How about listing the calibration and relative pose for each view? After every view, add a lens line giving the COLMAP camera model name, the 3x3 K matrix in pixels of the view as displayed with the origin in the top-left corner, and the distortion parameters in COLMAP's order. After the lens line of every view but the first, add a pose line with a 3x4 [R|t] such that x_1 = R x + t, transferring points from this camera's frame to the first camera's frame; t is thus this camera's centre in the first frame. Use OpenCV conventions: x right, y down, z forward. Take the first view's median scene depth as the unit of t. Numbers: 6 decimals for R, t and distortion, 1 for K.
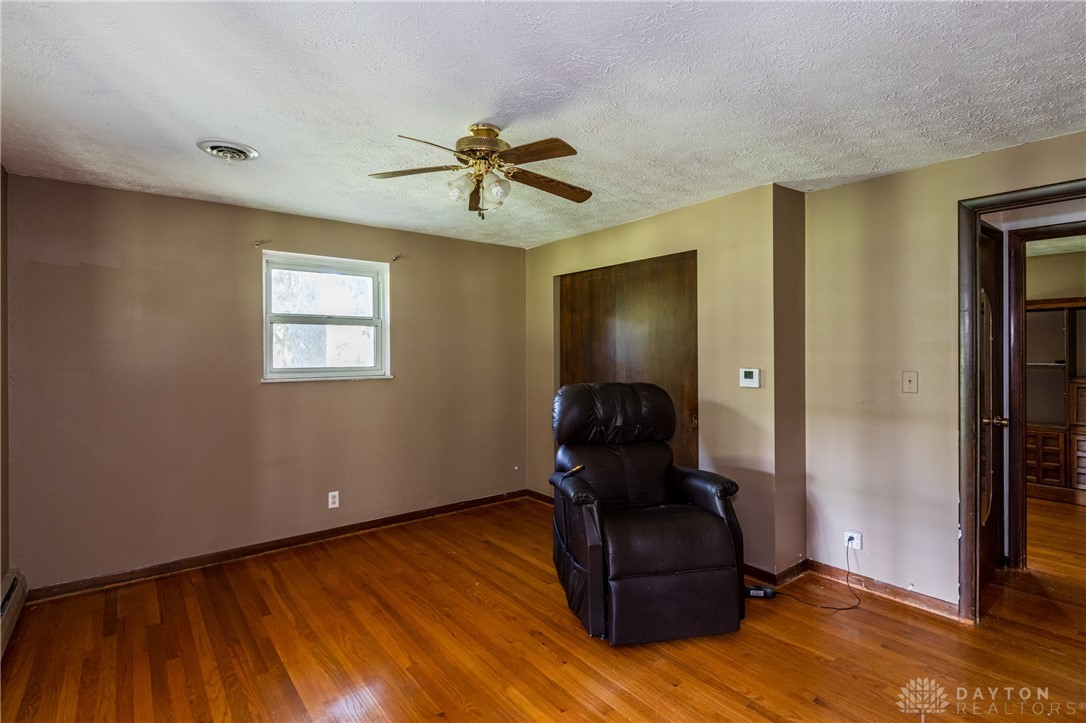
lens RADIAL K [[515.3, 0, 541.6], [0, 515.3, 342.6], [0, 0, 1]] dist [0.016819, -0.011883]
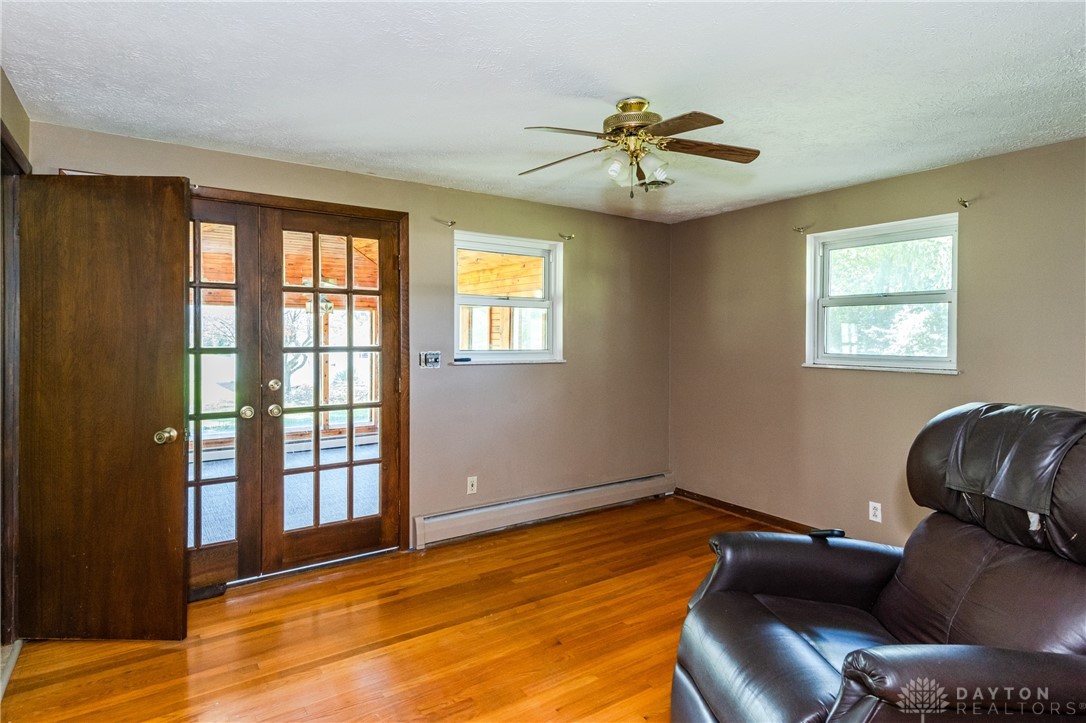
lens RADIAL K [[548.3, 0, 542.4], [0, 548.3, 348.4], [0, 0, 1]] dist [0.027929, -0.020974]
pose [[-0.044830, 0.024172, -0.998702, 0.714206], [0.025339, 0.999413, 0.023052, 0.002086], [0.998673, -0.024273, -0.045416, 0.689860]]
